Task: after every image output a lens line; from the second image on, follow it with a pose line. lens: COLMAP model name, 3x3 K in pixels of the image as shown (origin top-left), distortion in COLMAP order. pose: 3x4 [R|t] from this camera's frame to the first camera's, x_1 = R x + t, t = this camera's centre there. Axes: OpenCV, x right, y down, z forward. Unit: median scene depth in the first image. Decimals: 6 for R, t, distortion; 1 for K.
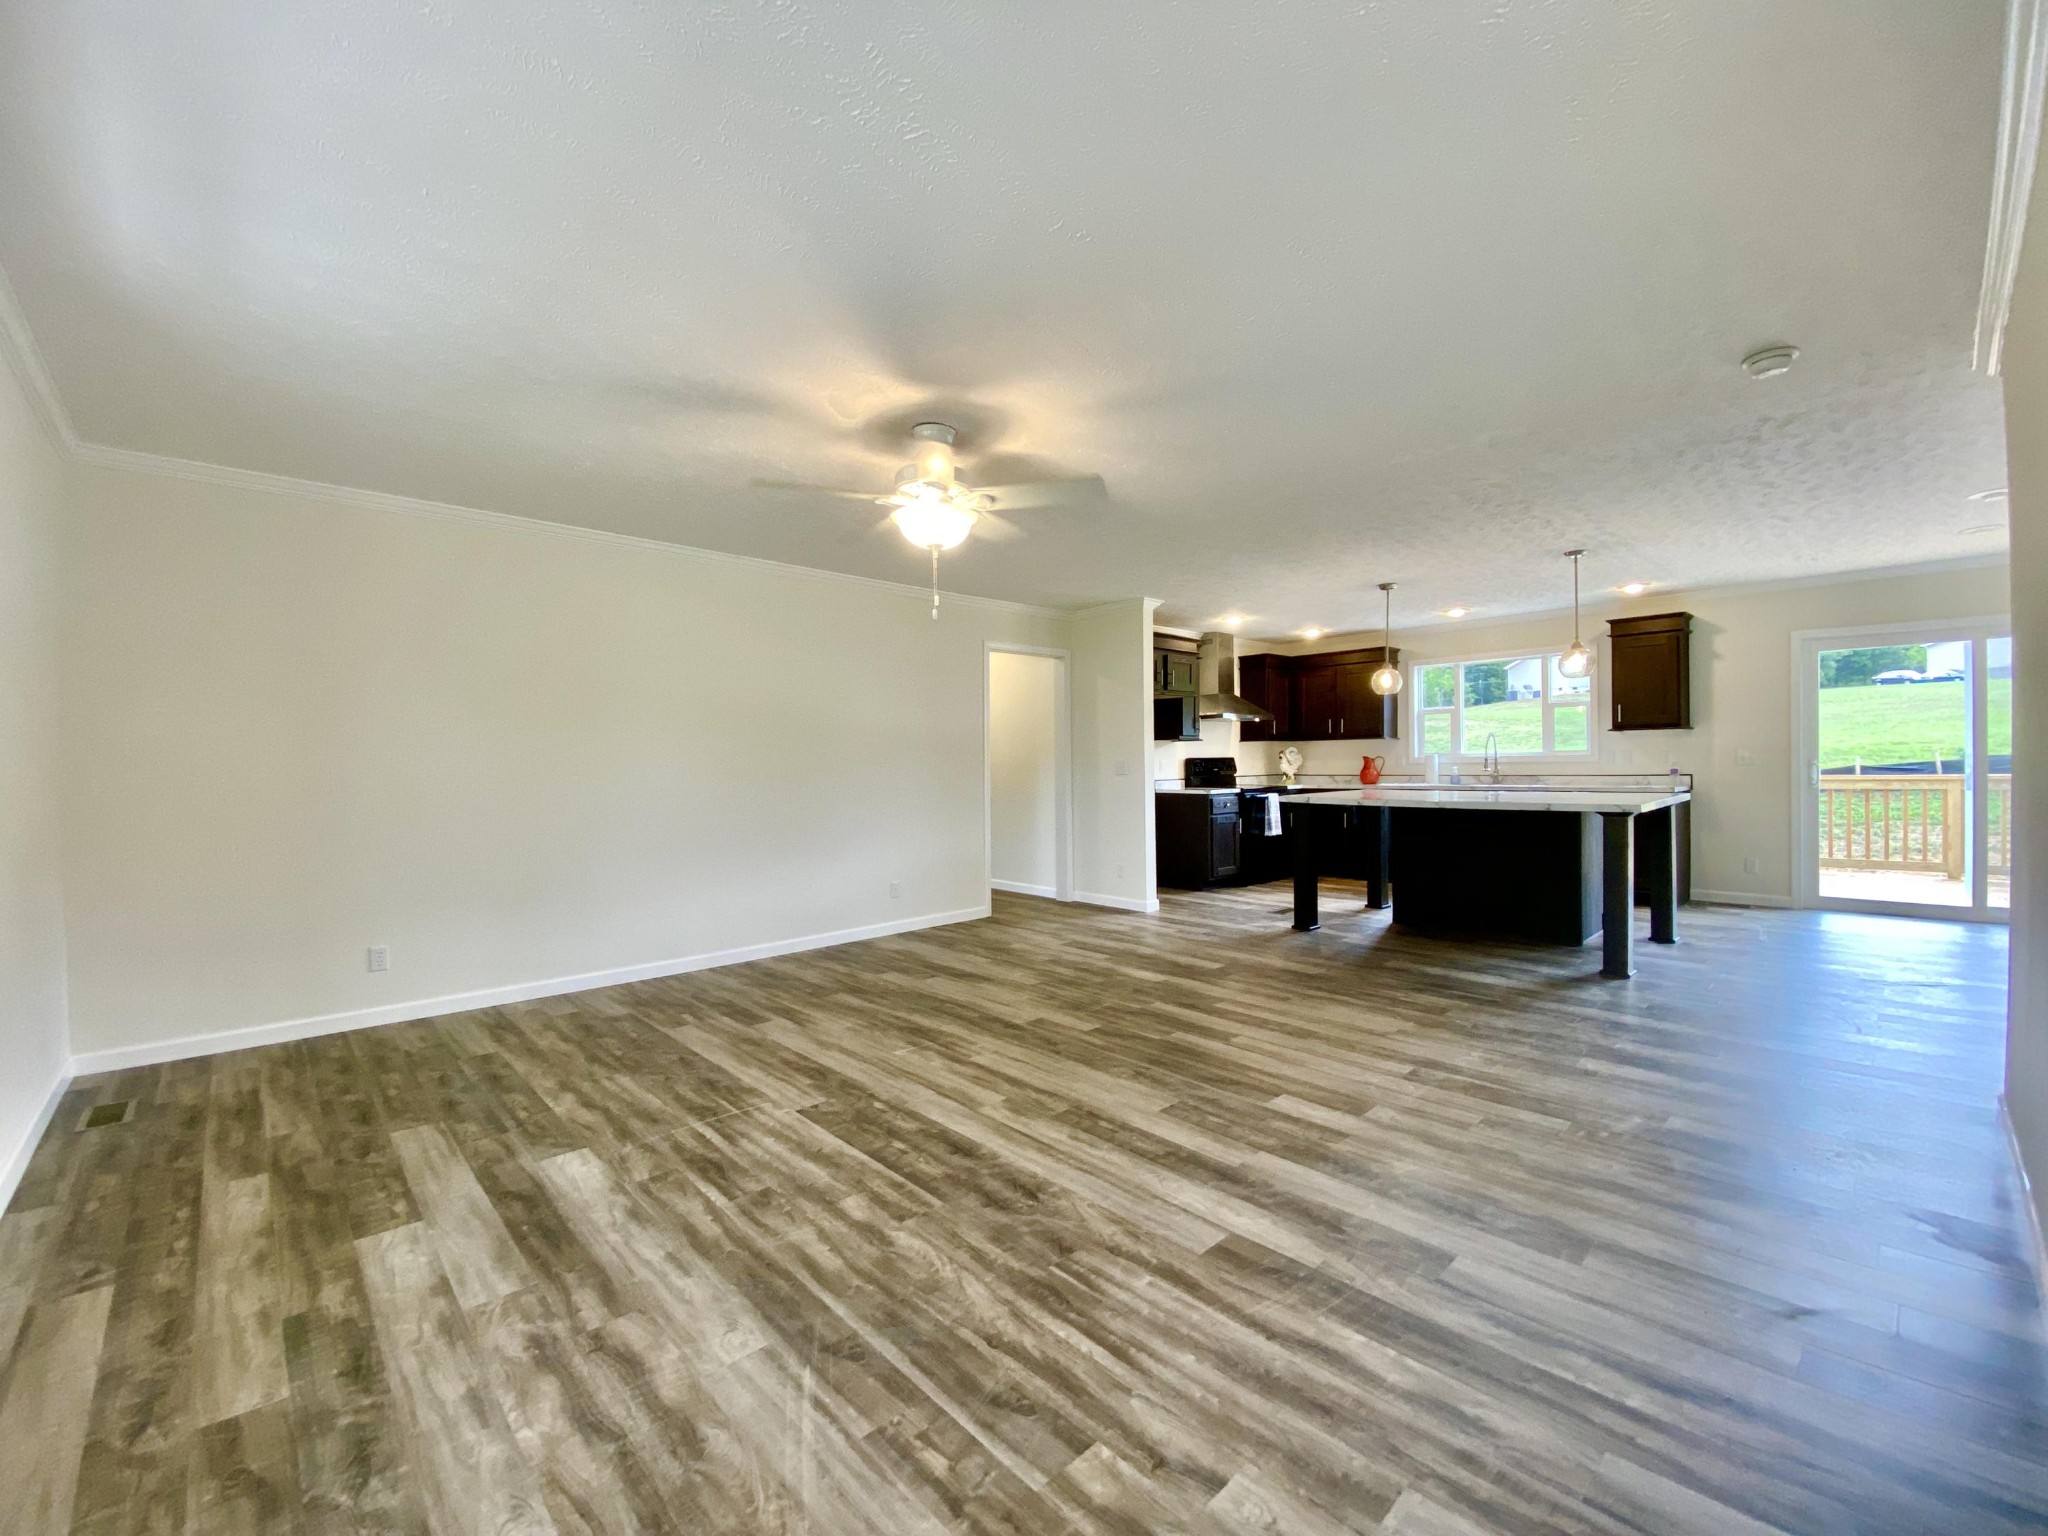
lens RADIAL K [[807.2, 0, 1024.6], [0, 807.2, 760.4], [0, 0, 1]] dist [-0.008526, -0.003198]
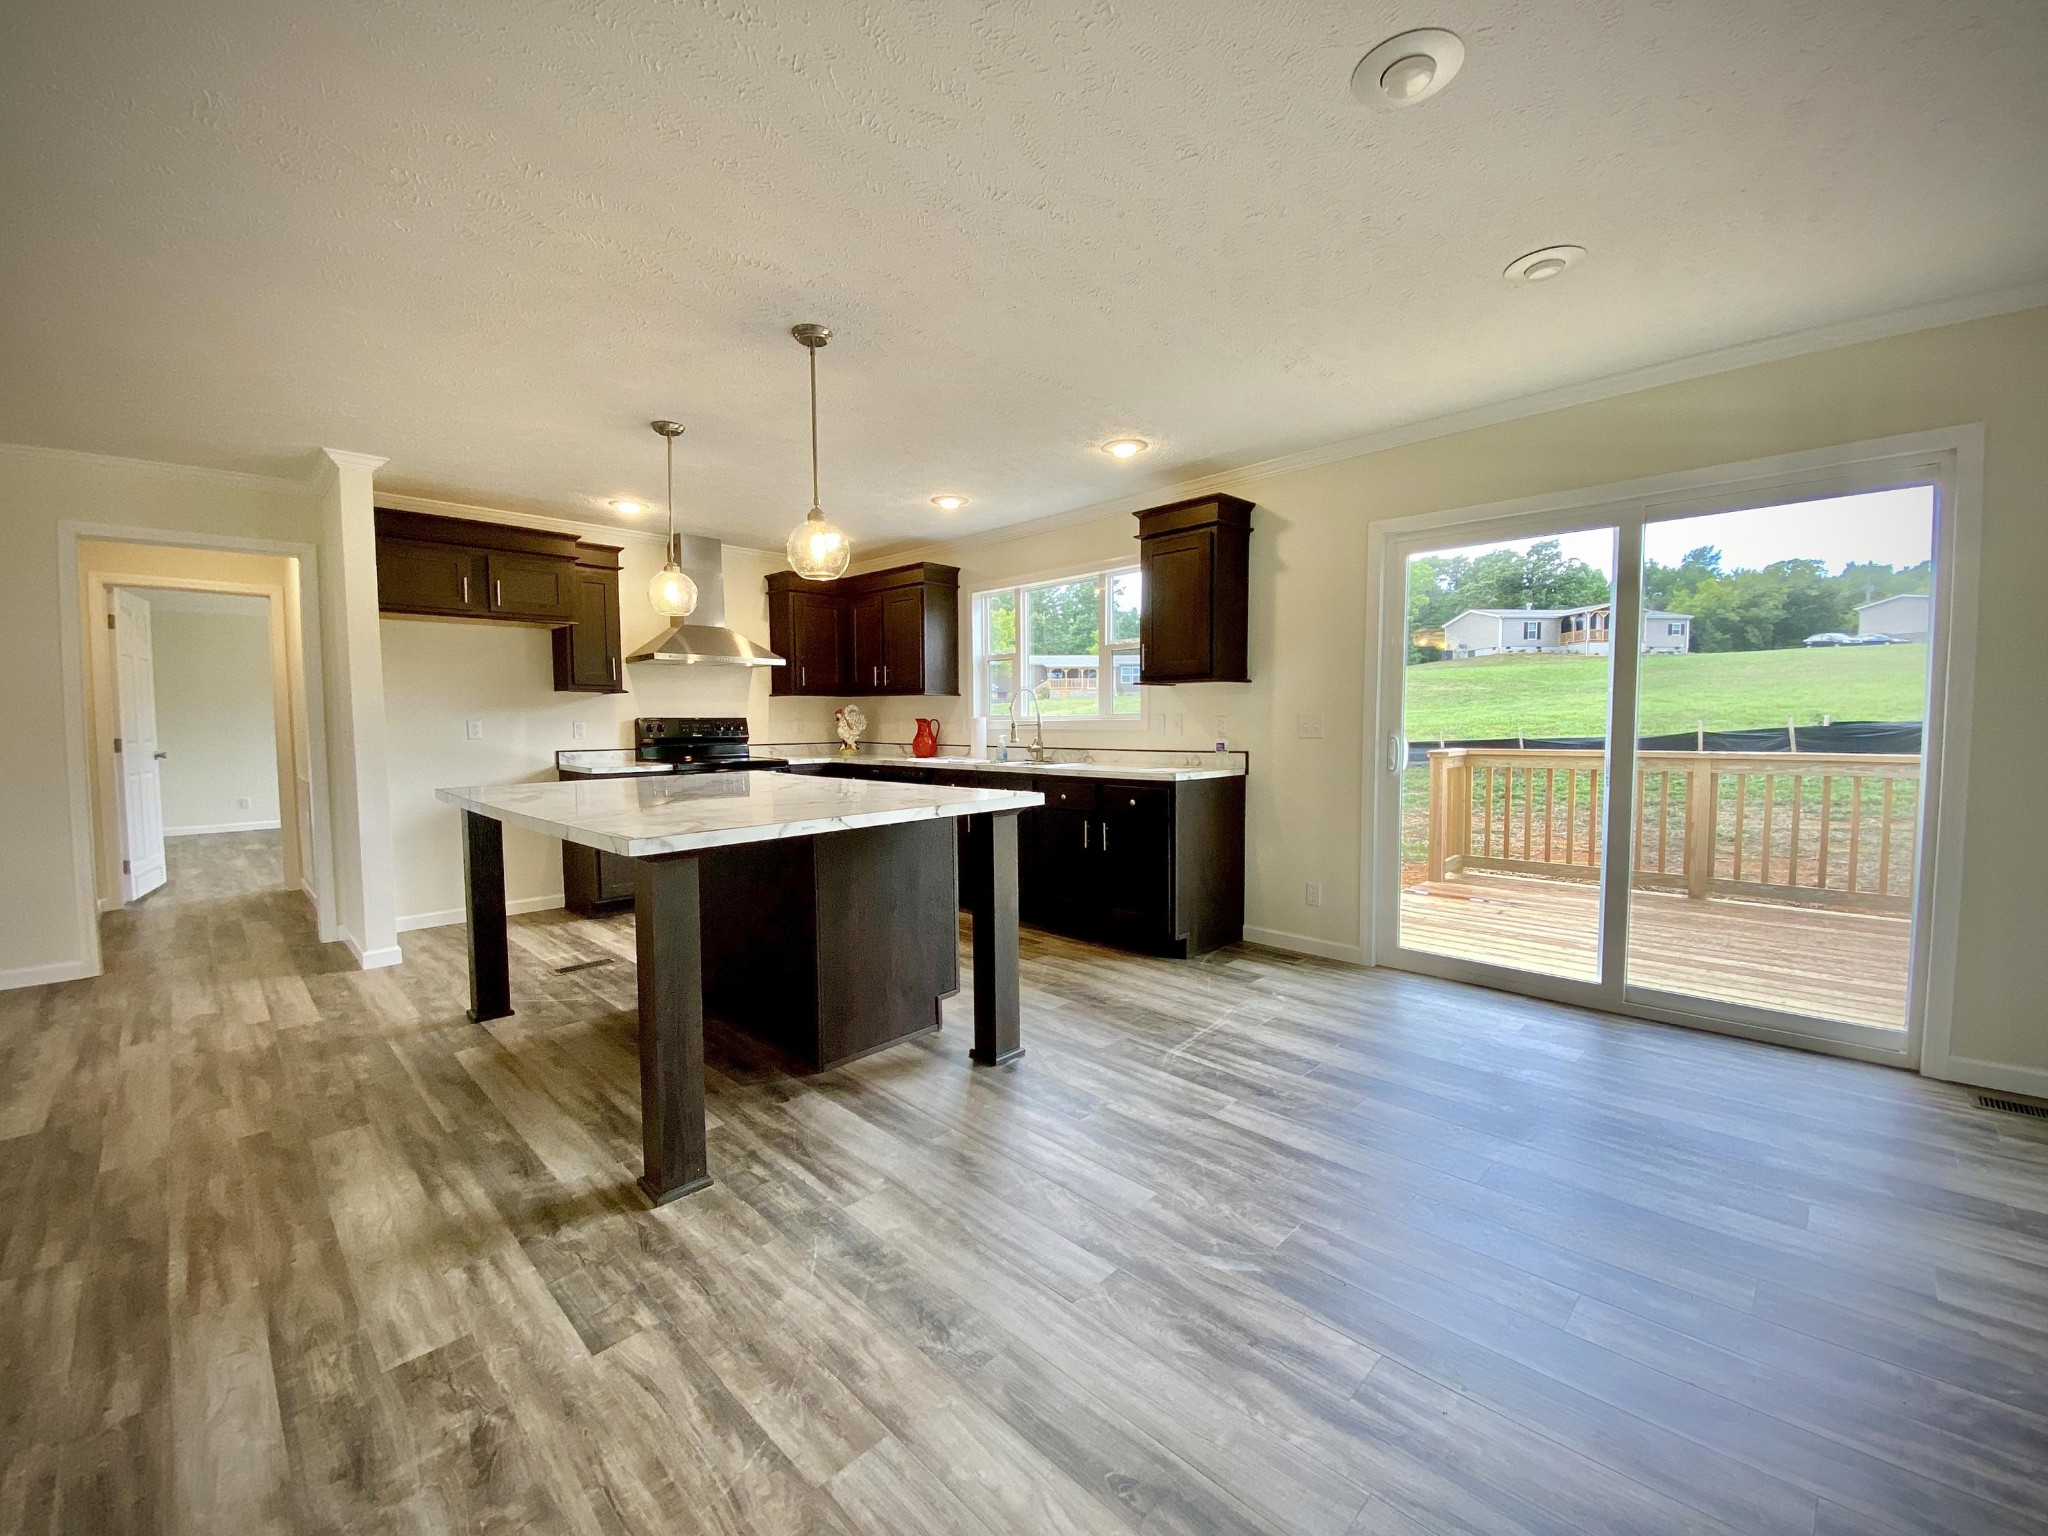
lens RADIAL K [[807.2, 0, 1049.9], [0, 807.2, 763.8], [0, 0, 1]] dist [-0.008526, -0.003198]
pose [[0.999448, 0.008242, 0.032172, 0.512705], [-0.010020, 0.998409, 0.055490, -0.005600], [-0.031663, -0.055782, 0.997941, 0.275216]]
